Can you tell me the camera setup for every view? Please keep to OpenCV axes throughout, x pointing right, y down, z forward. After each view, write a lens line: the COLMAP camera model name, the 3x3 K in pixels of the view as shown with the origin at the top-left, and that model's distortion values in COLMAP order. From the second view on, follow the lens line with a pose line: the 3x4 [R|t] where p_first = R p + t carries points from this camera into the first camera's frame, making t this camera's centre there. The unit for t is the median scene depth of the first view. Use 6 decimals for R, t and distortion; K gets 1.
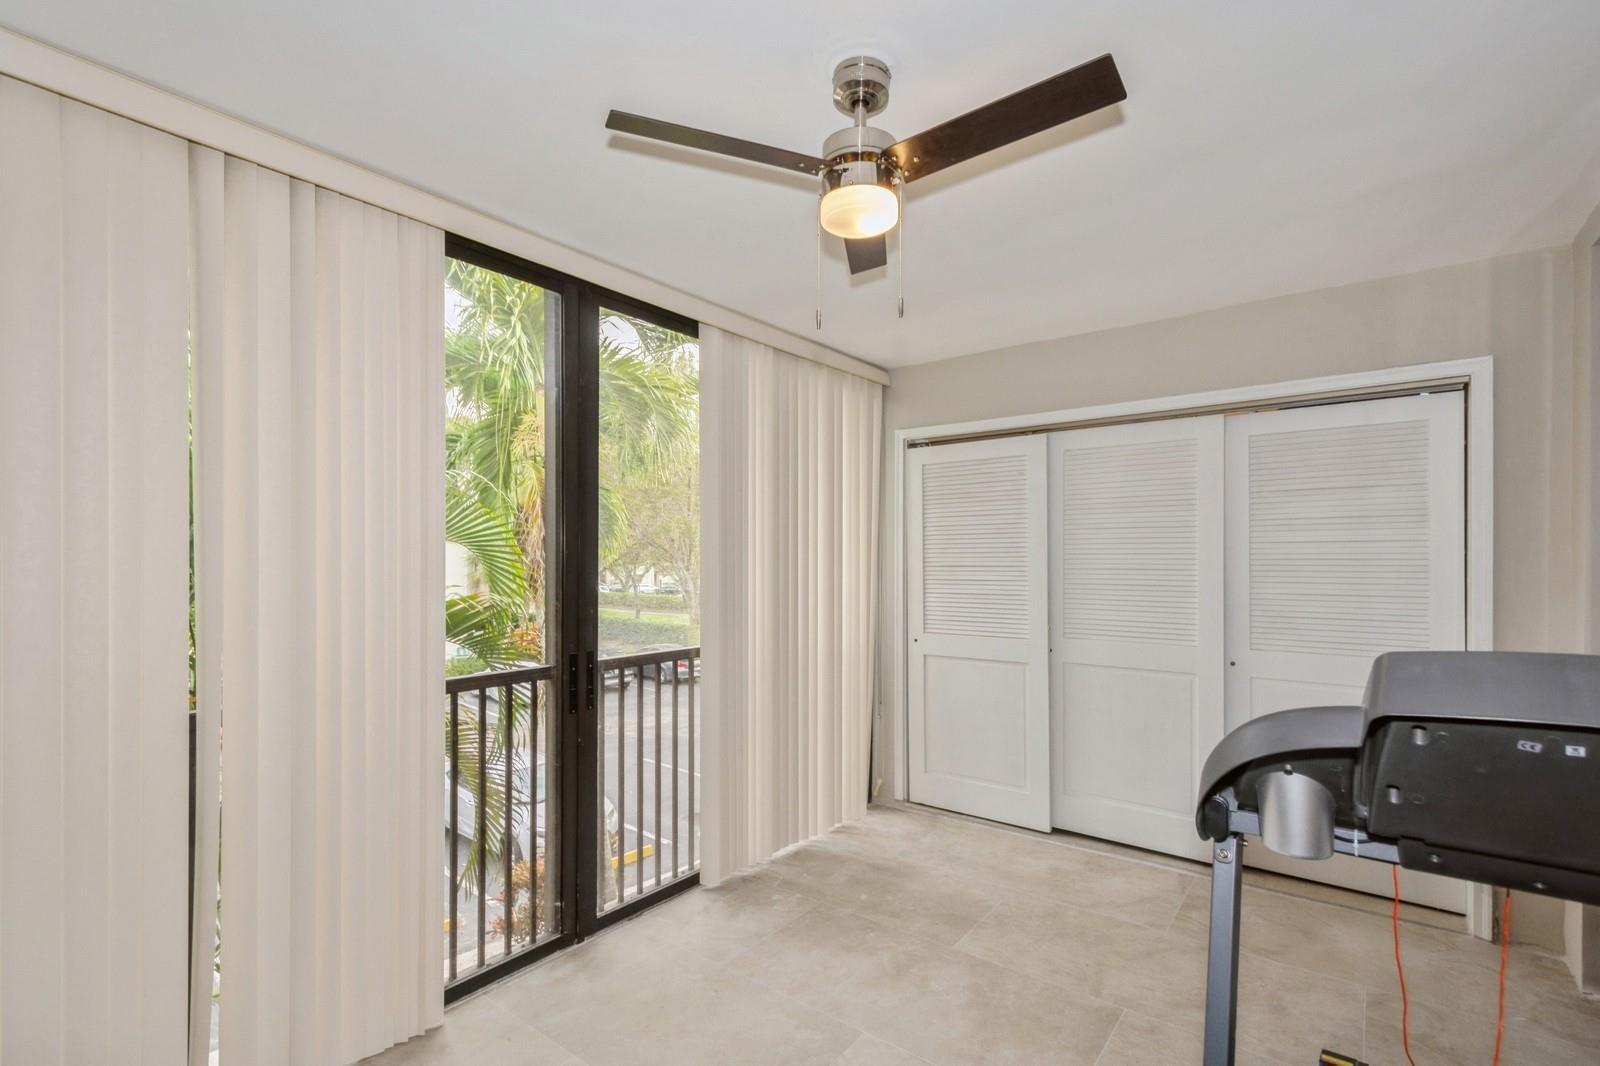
lens RADIAL K [[723.0, 0, 789.5], [0, 723.0, 556.6], [0, 0, 1]] dist [0.003901, -0.000608]
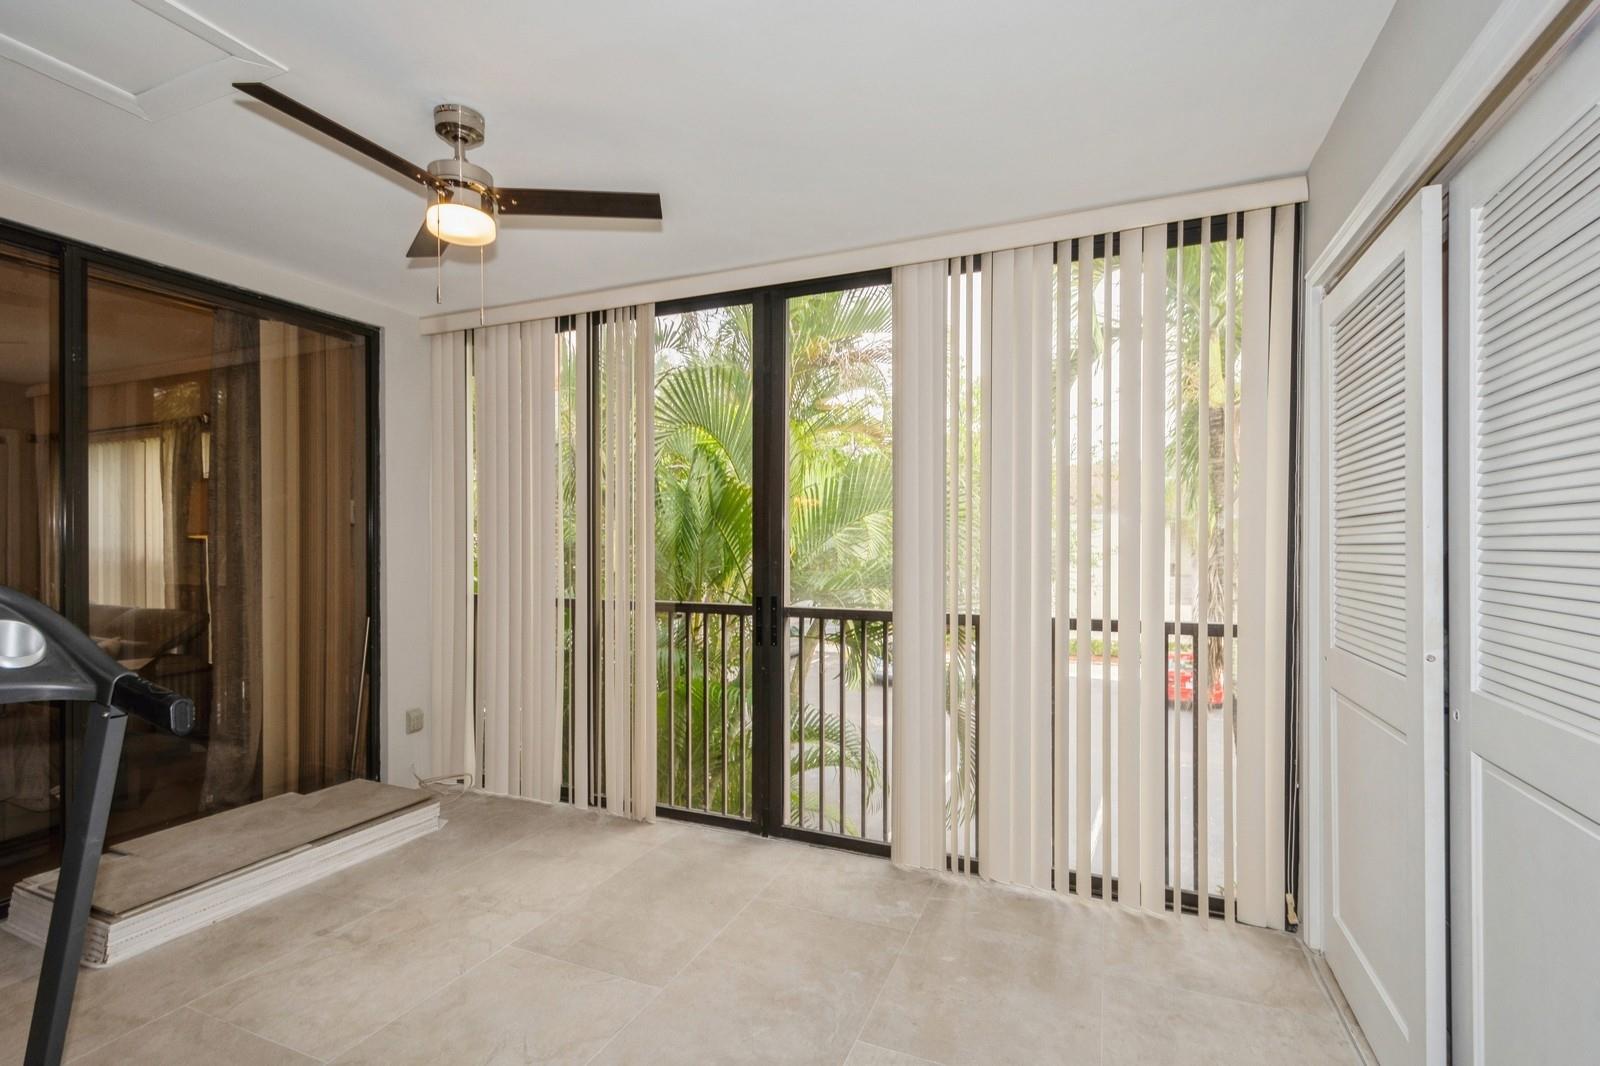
lens RADIAL K [[723.0, 0, 813.5], [0, 723.0, 546.6], [0, 0, 1]] dist [0.003901, -0.000608]
pose [[0.288356, 0.012454, -0.957442, 0.740746], [-0.000450, 0.999917, 0.012871, 0.028174], [0.957523, -0.003280, 0.288338, 0.615156]]
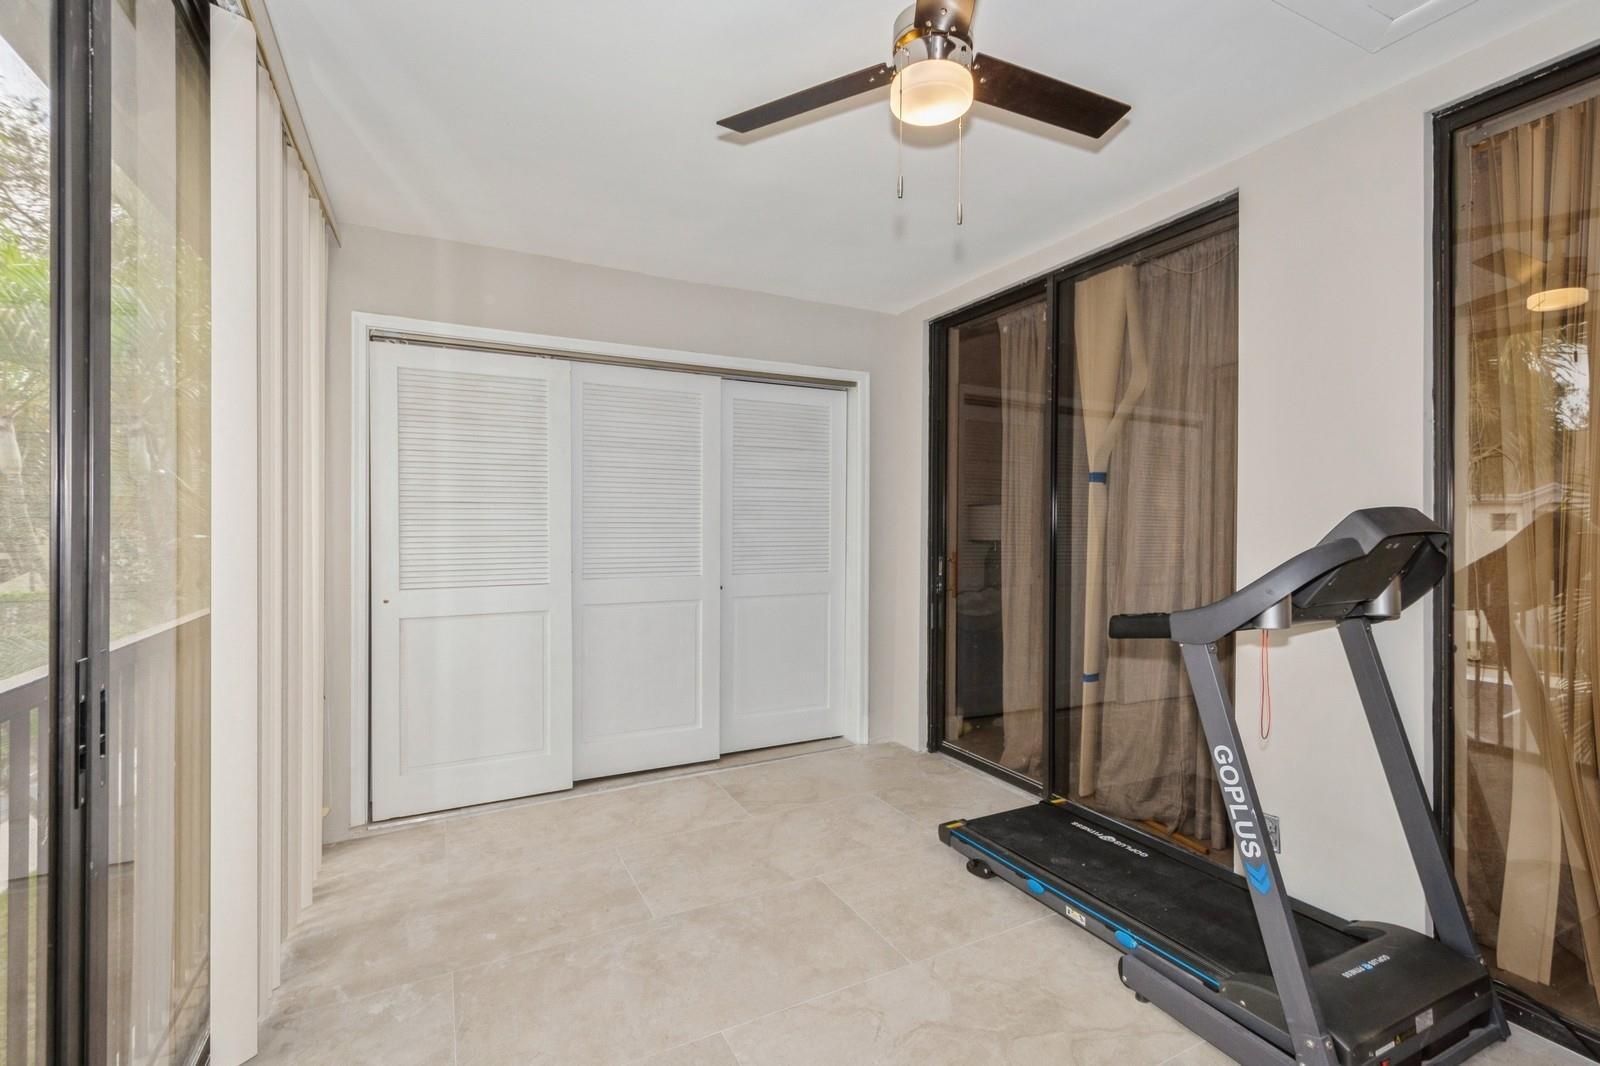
lens RADIAL K [[723.0, 0, 811.9], [0, 723.0, 525.4], [0, 0, 1]] dist [0.003901, -0.000608]
pose [[0.408513, 0.003306, 0.912747, -0.418426], [-0.004018, 0.999990, -0.001824, 0.047769], [-0.912744, -0.002923, 0.408522, 0.379255]]
